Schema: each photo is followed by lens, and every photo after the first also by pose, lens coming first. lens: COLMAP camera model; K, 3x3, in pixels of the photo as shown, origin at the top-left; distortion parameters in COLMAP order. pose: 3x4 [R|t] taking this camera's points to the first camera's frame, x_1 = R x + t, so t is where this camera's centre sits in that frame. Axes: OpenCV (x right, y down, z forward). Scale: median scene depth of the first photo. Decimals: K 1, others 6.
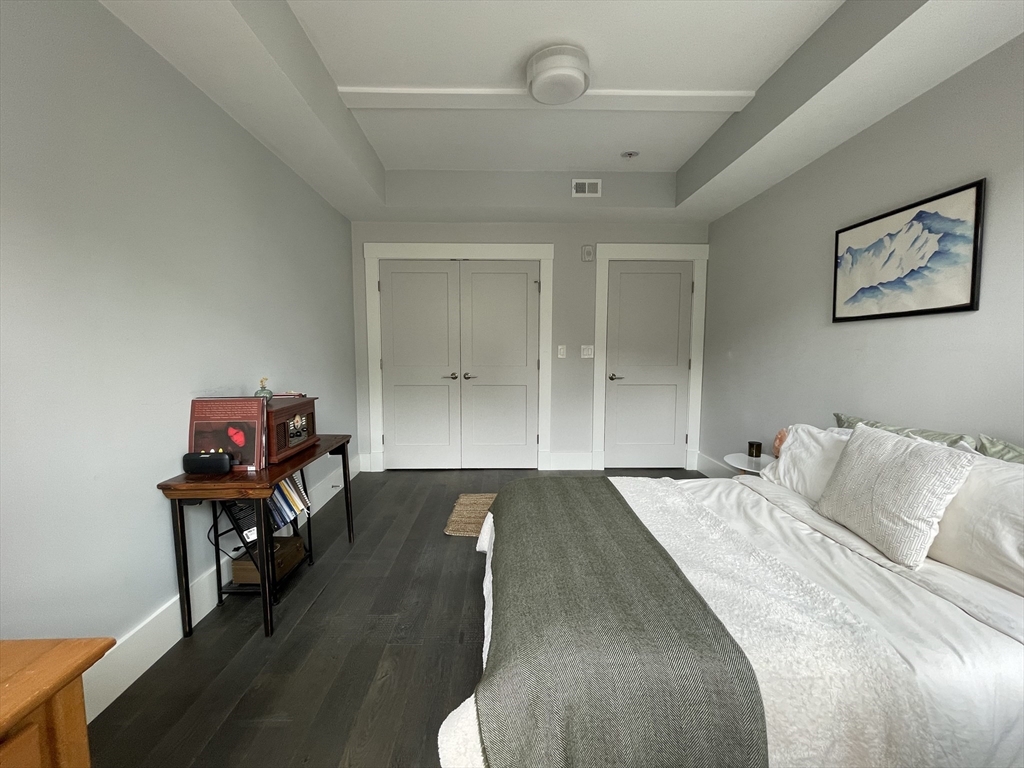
lens RADIAL K [[413.7, 0, 507.6], [0, 413.7, 385.5], [0, 0, 1]] dist [-0.008205, 0.004525]
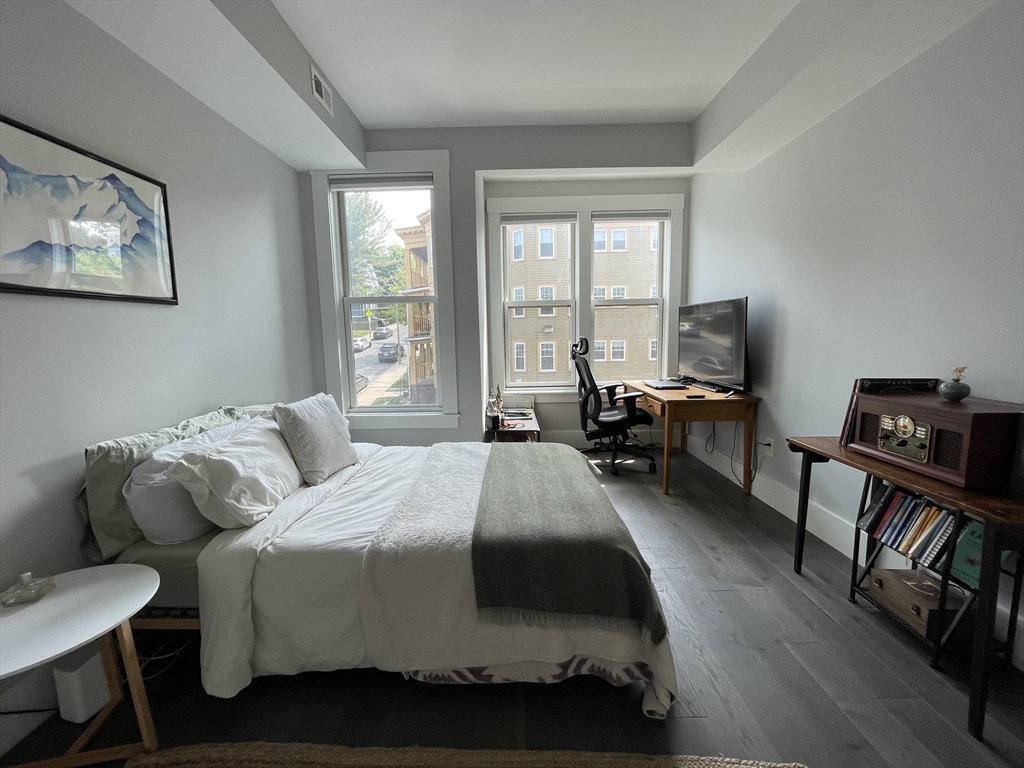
lens RADIAL K [[413.7, 0, 507.6], [0, 413.7, 385.5], [0, 0, 1]] dist [-0.008205, 0.004525]
pose [[-0.999231, 0.012374, 0.037200, 0.185561], [0.020032, 0.976814, 0.213149, -0.171486], [-0.033700, 0.213730, -0.976311, 1.903993]]
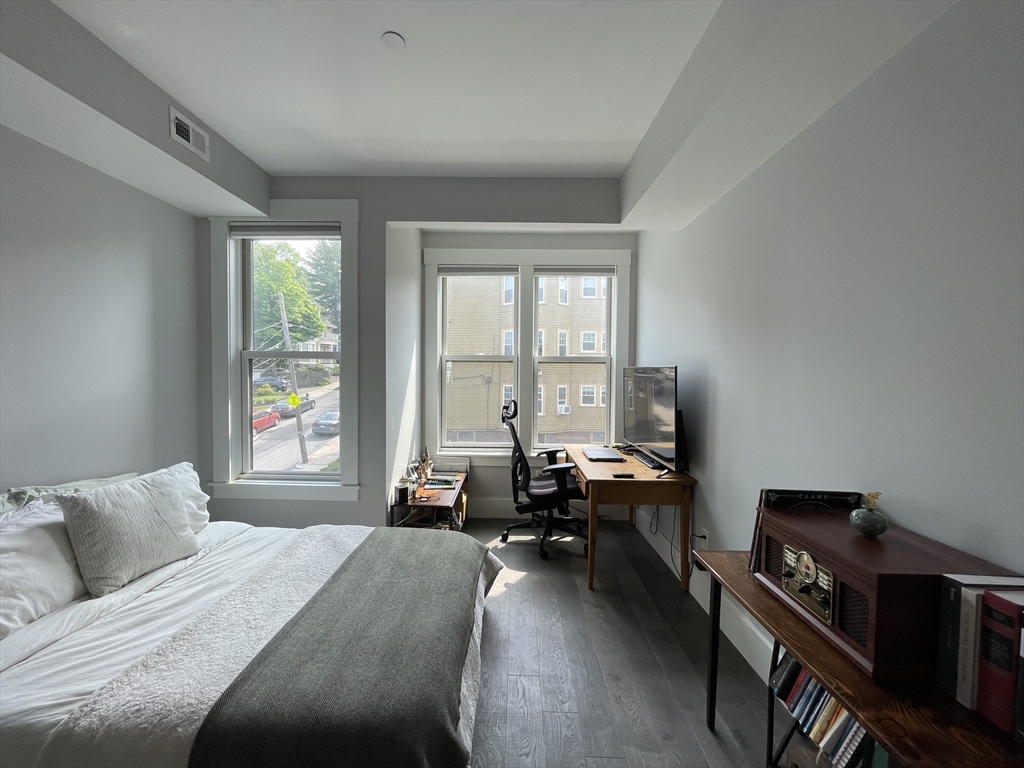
lens RADIAL K [[413.7, 0, 507.6], [0, 413.7, 385.5], [0, 0, 1]] dist [-0.008205, 0.004525]
pose [[-0.999207, -0.013542, 0.037443, -0.137154], [-0.008914, 0.992599, 0.121110, -0.244239], [-0.038806, 0.120680, -0.991933, 1.698129]]
